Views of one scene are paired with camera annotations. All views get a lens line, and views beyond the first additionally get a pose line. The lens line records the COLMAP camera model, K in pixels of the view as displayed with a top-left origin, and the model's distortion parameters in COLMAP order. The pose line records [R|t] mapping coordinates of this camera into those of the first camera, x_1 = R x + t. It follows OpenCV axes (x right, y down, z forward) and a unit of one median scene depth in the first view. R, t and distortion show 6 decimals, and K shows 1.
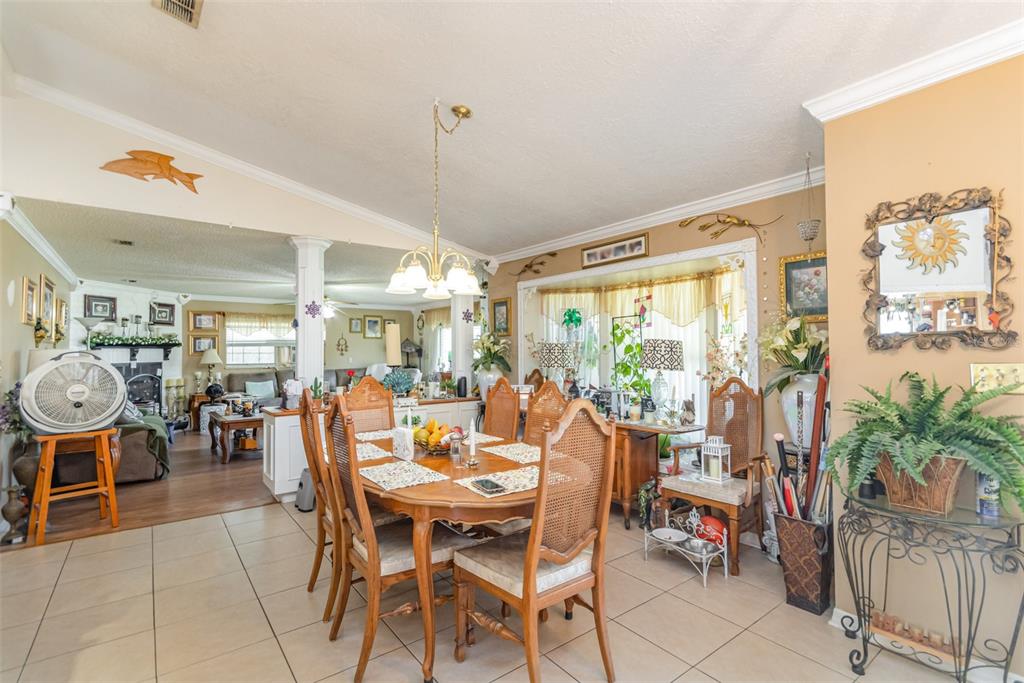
lens RADIAL K [[480.6, 0, 513.5], [0, 480.6, 343.2], [0, 0, 1]] dist [-0.000176, 0.000871]
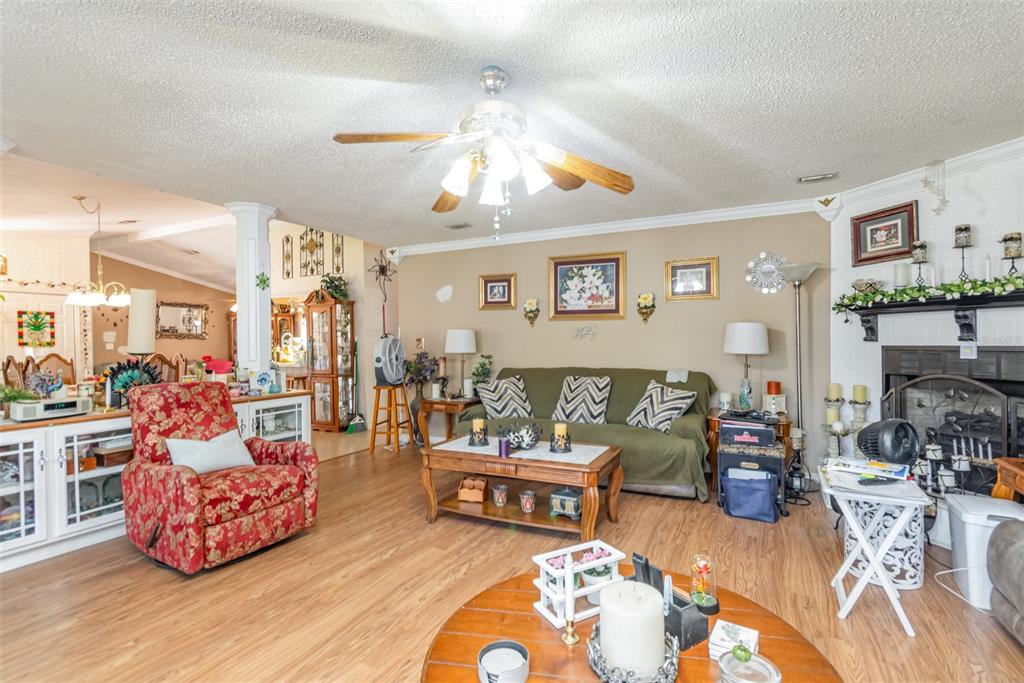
lens RADIAL K [[480.6, 0, 518.2], [0, 480.6, 344.9], [0, 0, 1]] dist [-0.000176, 0.000871]
pose [[-0.899379, 0.017575, -0.436817, -0.278949], [0.022261, 0.999736, -0.005610, 0.034112], [0.436603, -0.014769, -0.899533, 1.204950]]
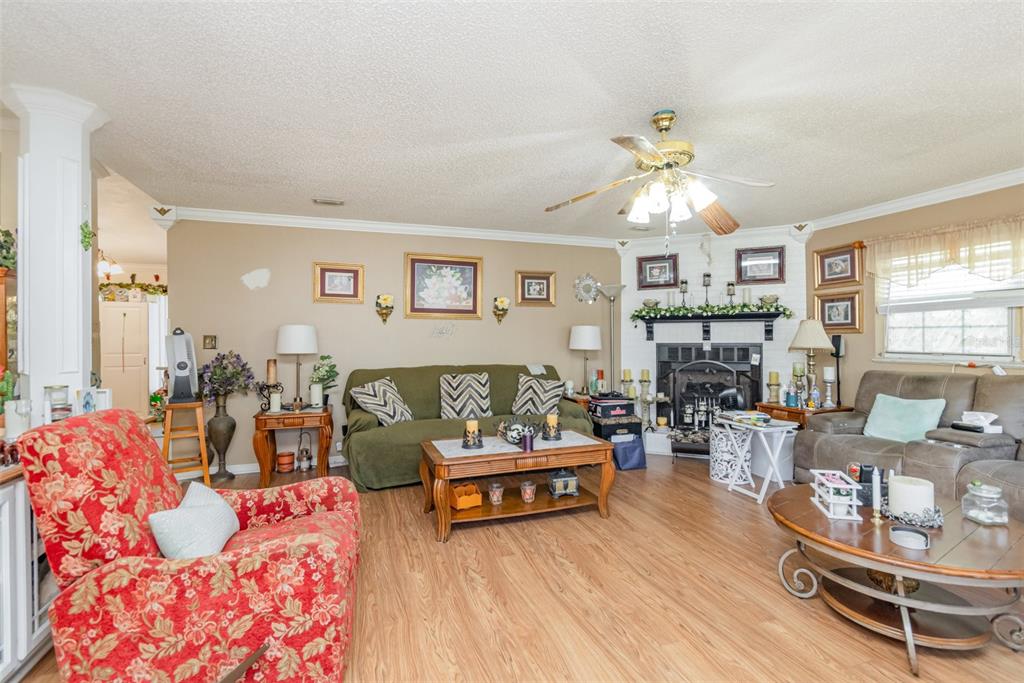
lens RADIAL K [[480.6, 0, 513.8], [0, 480.6, 336.5], [0, 0, 1]] dist [-0.000176, 0.000871]
pose [[-0.318046, 0.006255, -0.948055, -0.047599], [0.022783, 0.999740, -0.001047, 0.025847], [0.947801, -0.021933, -0.318106, 0.963142]]
